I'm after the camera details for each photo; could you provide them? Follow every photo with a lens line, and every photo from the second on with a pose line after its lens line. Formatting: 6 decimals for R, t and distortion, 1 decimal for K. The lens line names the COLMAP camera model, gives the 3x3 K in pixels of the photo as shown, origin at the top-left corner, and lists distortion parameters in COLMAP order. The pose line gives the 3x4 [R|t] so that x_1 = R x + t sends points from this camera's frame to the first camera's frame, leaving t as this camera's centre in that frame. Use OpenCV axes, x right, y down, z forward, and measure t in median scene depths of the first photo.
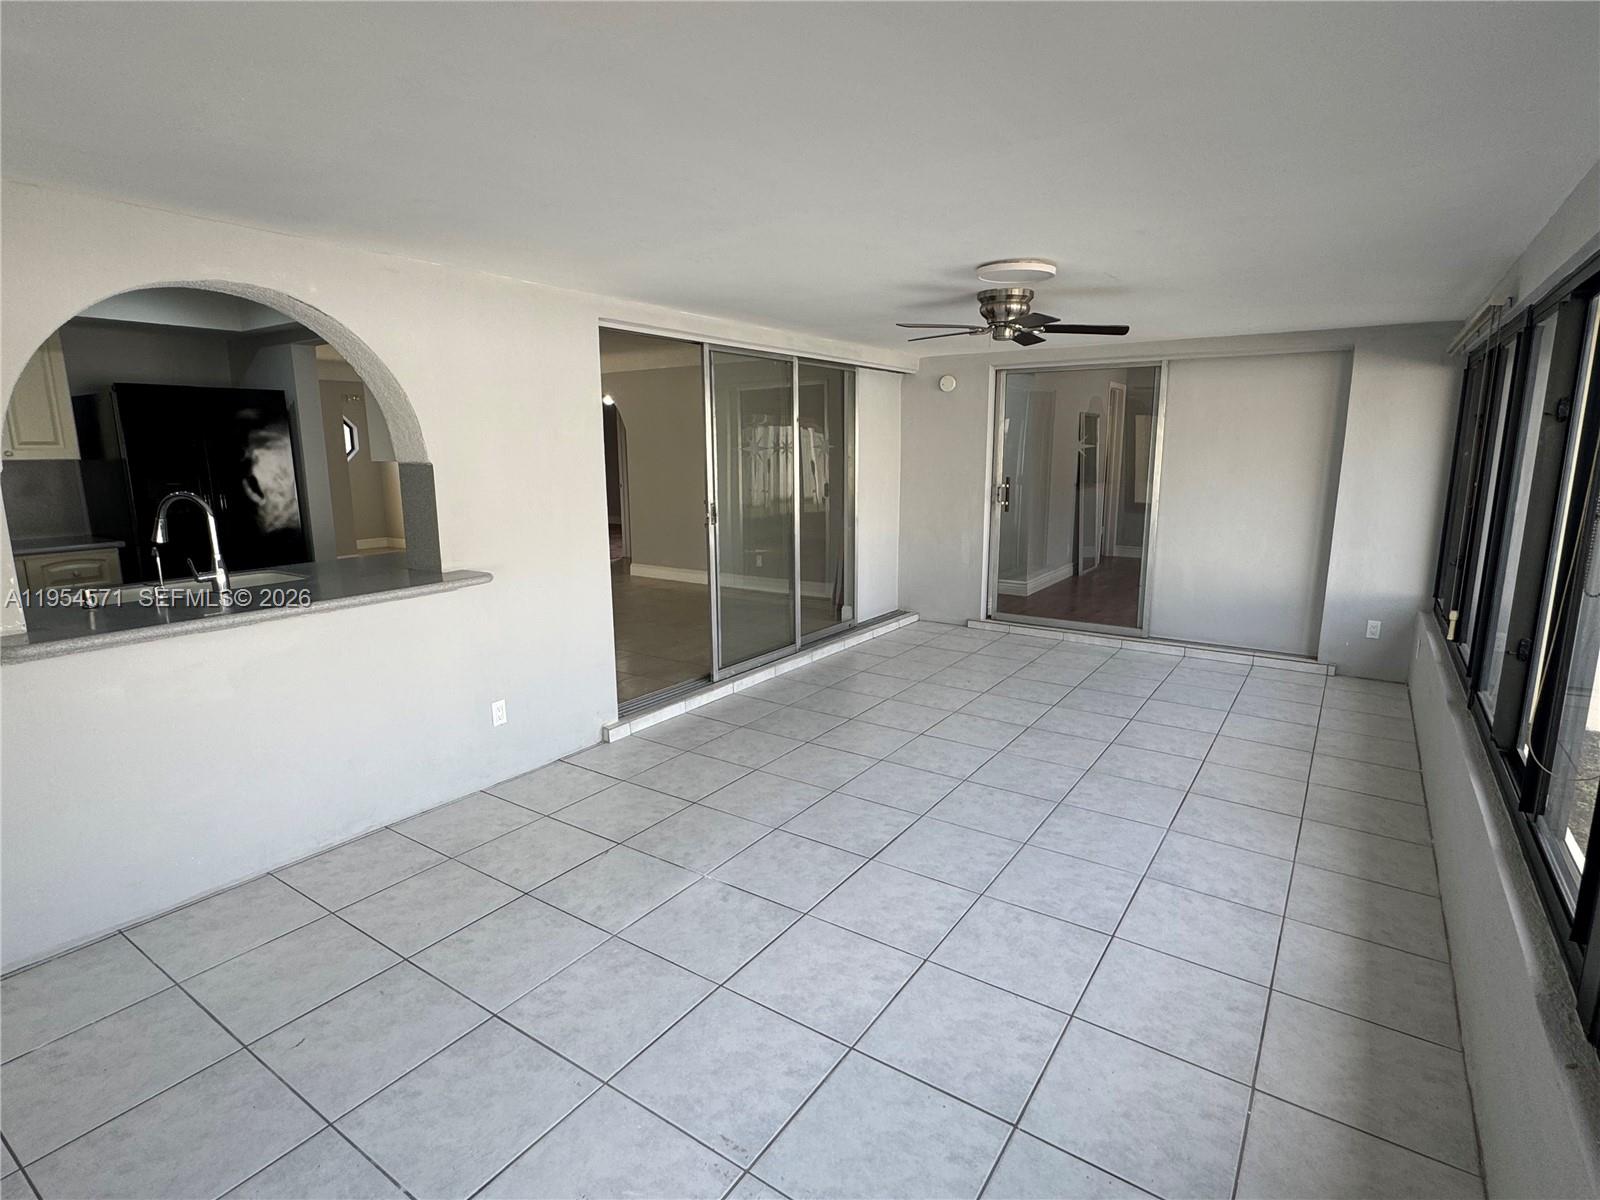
lens RADIAL K [[819.6, 0, 798.0], [0, 819.6, 601.2], [0, 0, 1]] dist [0.004293, 0.000340]
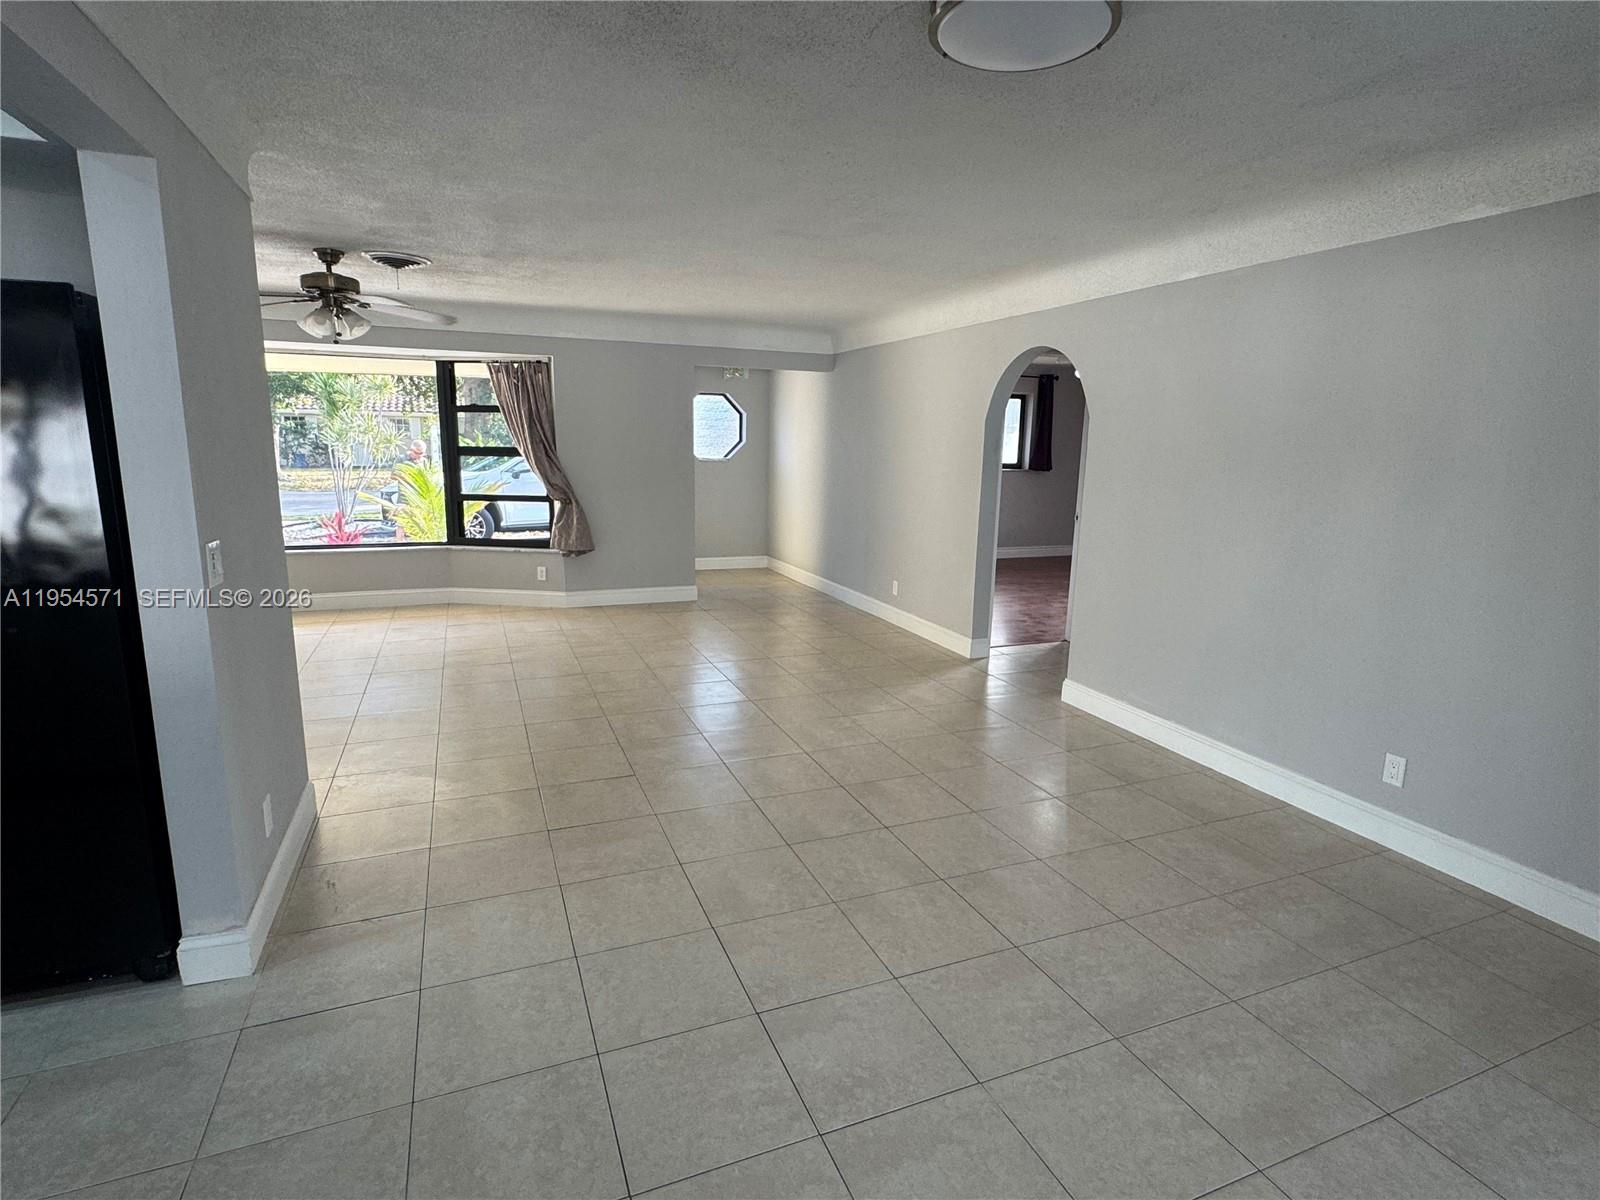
lens RADIAL K [[819.6, 0, 805.4], [0, 819.6, 597.0], [0, 0, 1]] dist [0.004293, 0.000340]
pose [[0.840806, 0.124166, -0.526904, -0.060586], [-0.123381, 0.991677, 0.036806, -0.074843], [0.527089, 0.034063, 0.849127, 0.377036]]
